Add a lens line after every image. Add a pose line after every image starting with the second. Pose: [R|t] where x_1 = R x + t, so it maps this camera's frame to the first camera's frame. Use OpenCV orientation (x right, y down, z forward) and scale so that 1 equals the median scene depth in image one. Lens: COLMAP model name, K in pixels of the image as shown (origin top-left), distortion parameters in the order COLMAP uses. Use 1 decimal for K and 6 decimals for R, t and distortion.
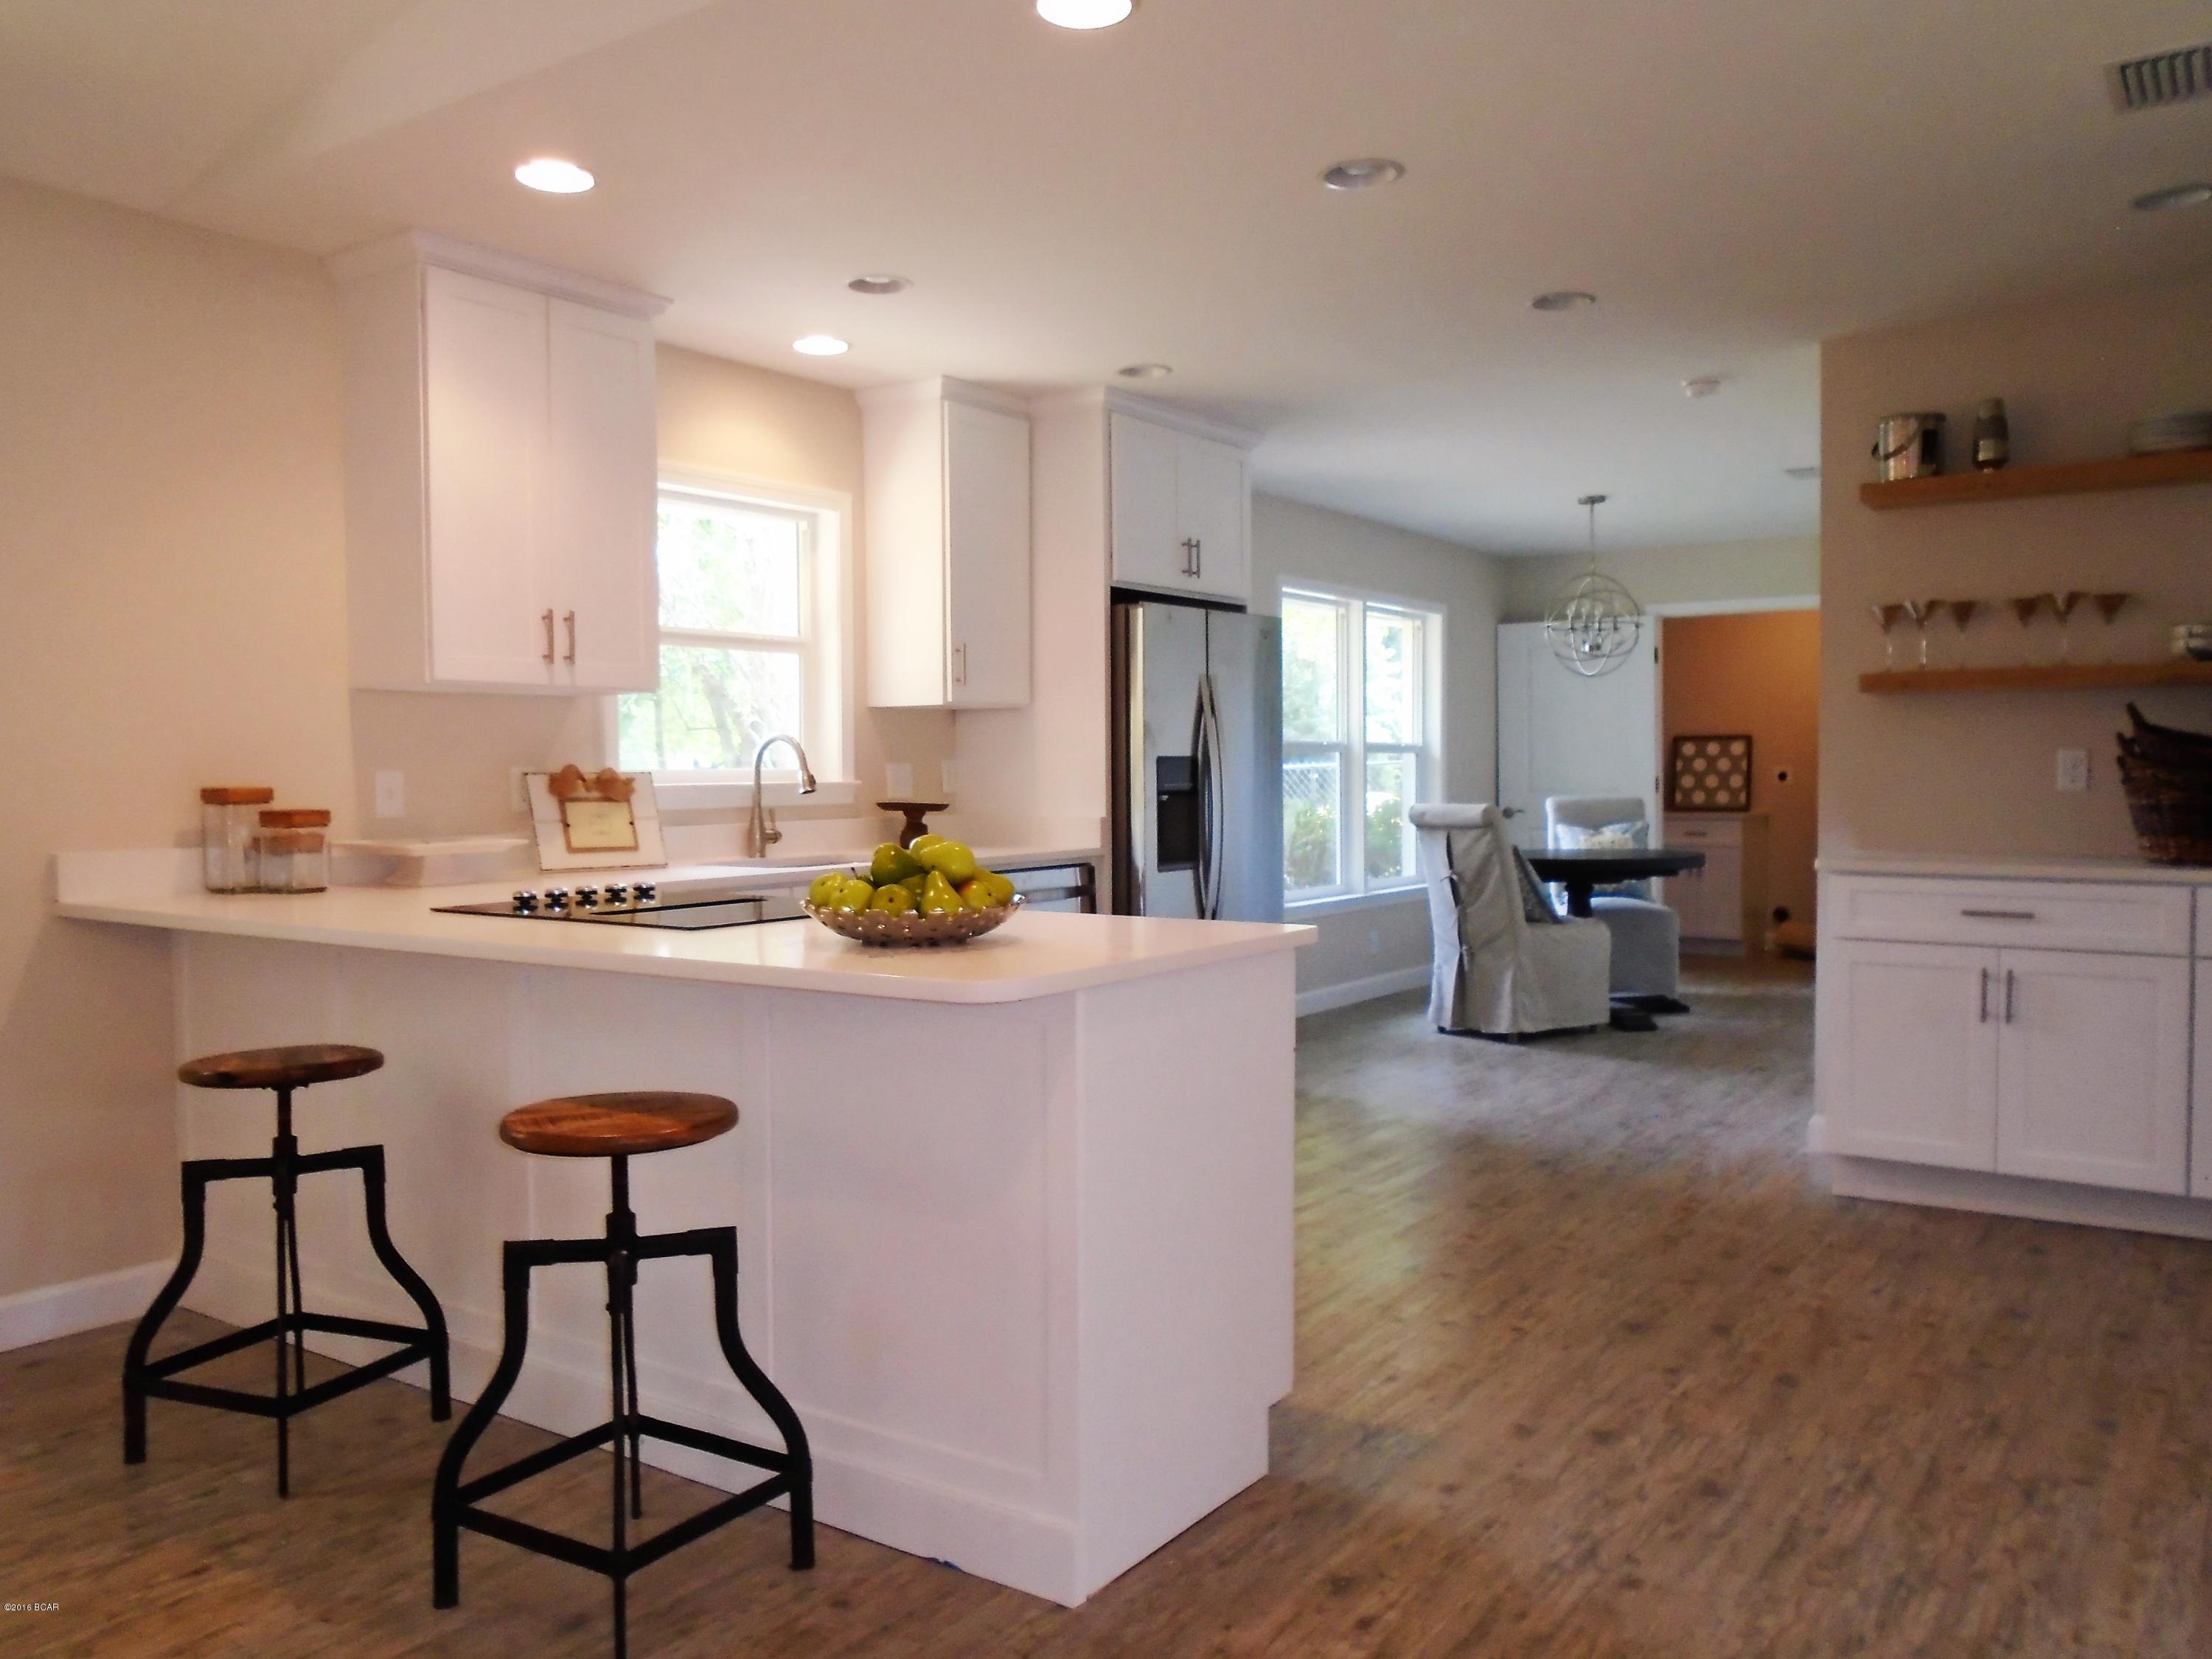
lens RADIAL K [[1700.5, 0, 1097.1], [0, 1700.5, 829.9], [0, 0, 1]] dist [-0.024394, 0.013539]
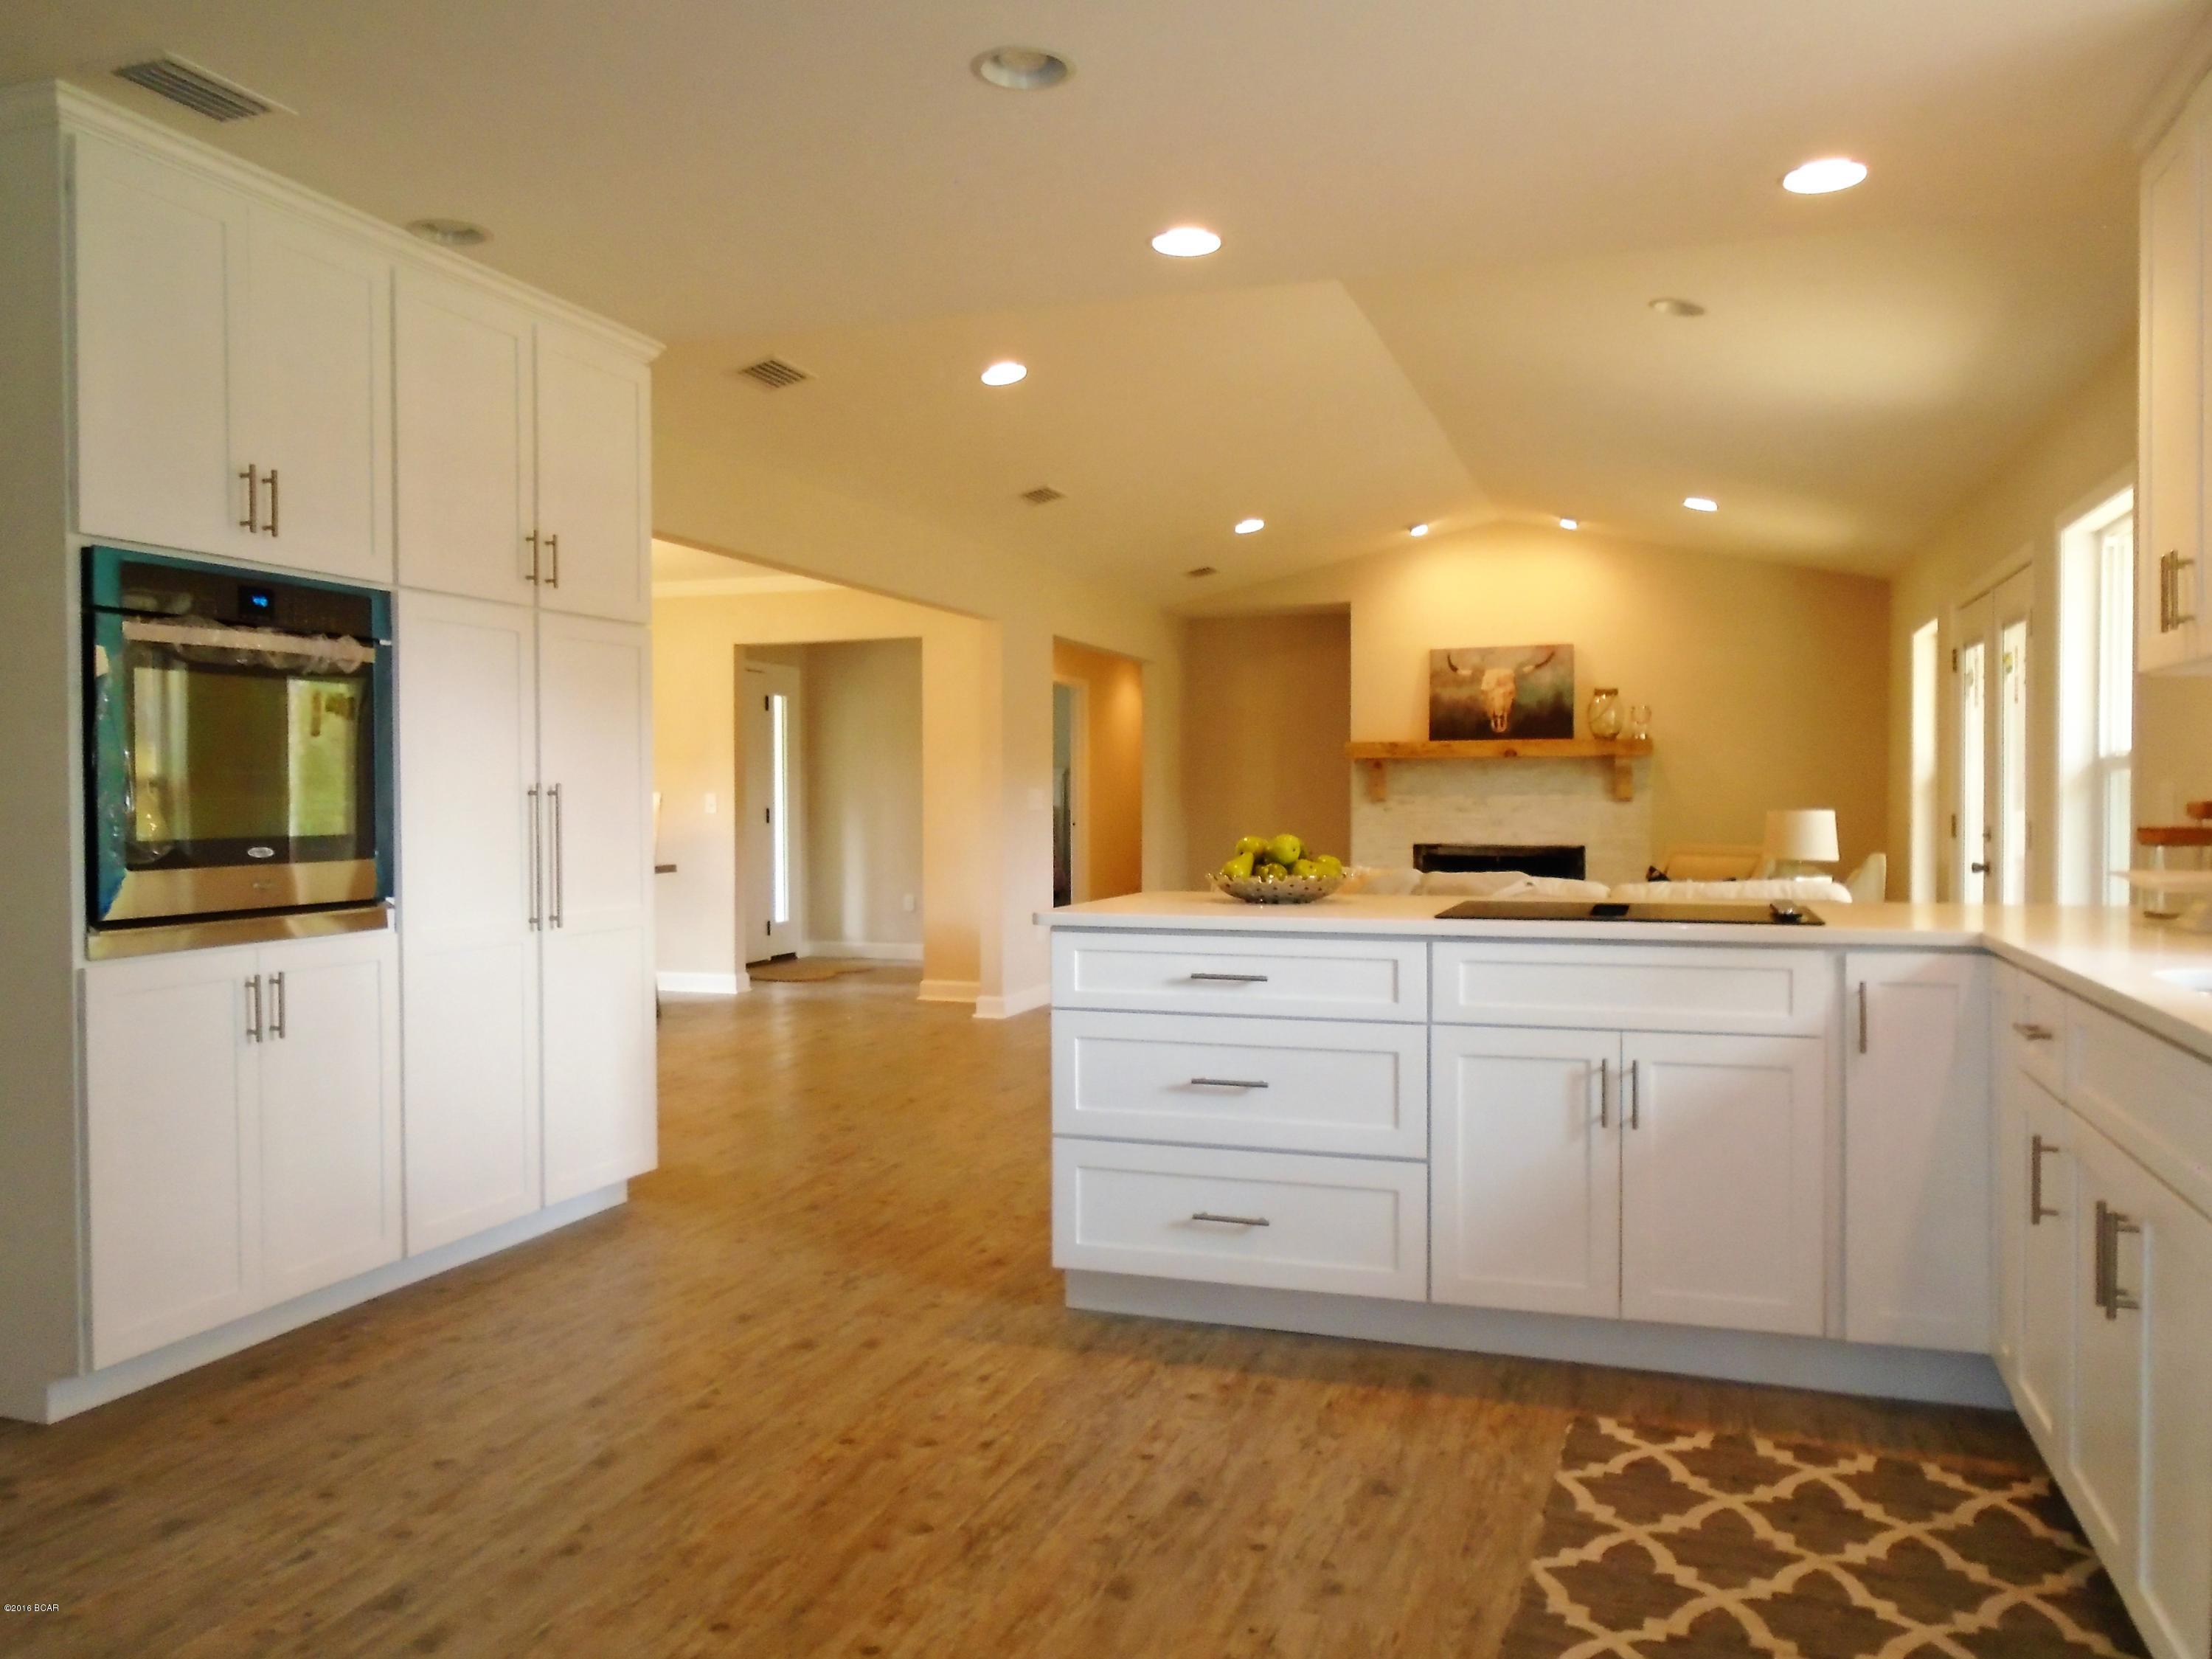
lens RADIAL K [[1692.3, 0, 1118.6], [0, 1692.3, 819.2], [0, 0, 1]] dist [-0.029512, 0.003018]
pose [[-0.957449, 0.009842, -0.288434, 0.277451], [-0.005726, 0.998574, 0.053080, -0.051199], [0.288545, 0.052473, -0.956027, 1.419518]]
